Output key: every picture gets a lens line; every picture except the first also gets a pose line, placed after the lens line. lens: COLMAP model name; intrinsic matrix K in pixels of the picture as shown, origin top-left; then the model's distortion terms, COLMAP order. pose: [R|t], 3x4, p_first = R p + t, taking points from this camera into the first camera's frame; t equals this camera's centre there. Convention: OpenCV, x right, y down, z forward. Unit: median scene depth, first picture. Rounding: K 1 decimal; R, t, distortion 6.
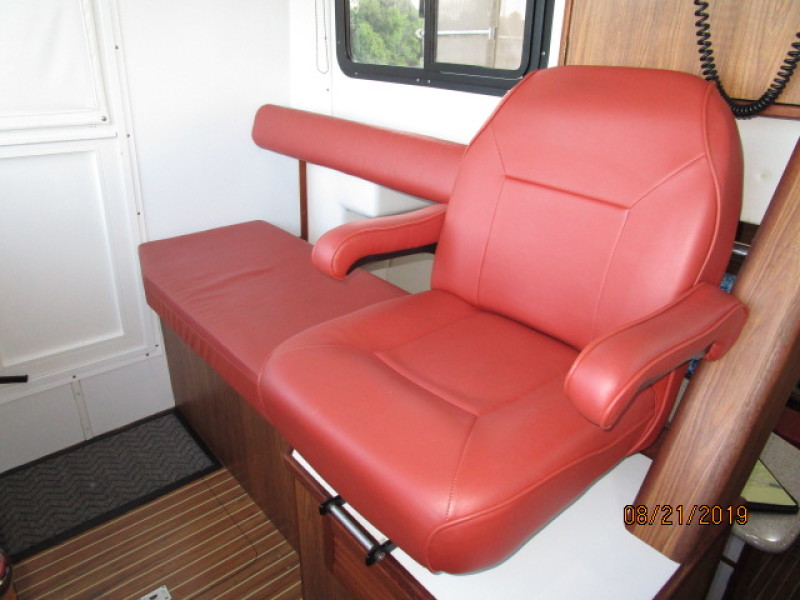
lens RADIAL K [[573.9, 0, 397.9], [0, 573.9, 302.7], [0, 0, 1]] dist [-0.008127, -0.006854]
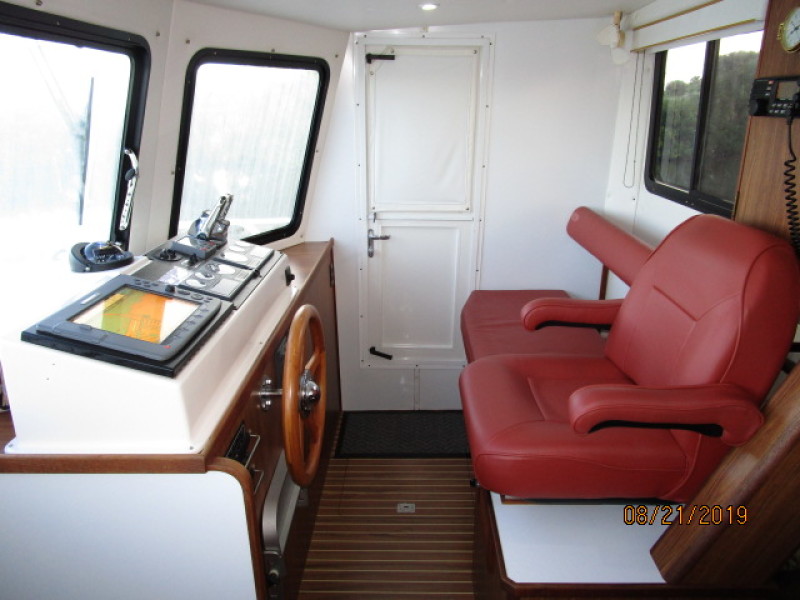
lens RADIAL K [[573.9, 0, 401.6], [0, 573.9, 301.9], [0, 0, 1]] dist [-0.008127, -0.006854]
pose [[0.746892, 0.193118, -0.636285, 0.397535], [-0.264292, 0.964283, -0.017566, 0.002329], [0.610166, 0.181285, 0.771254, -0.280581]]
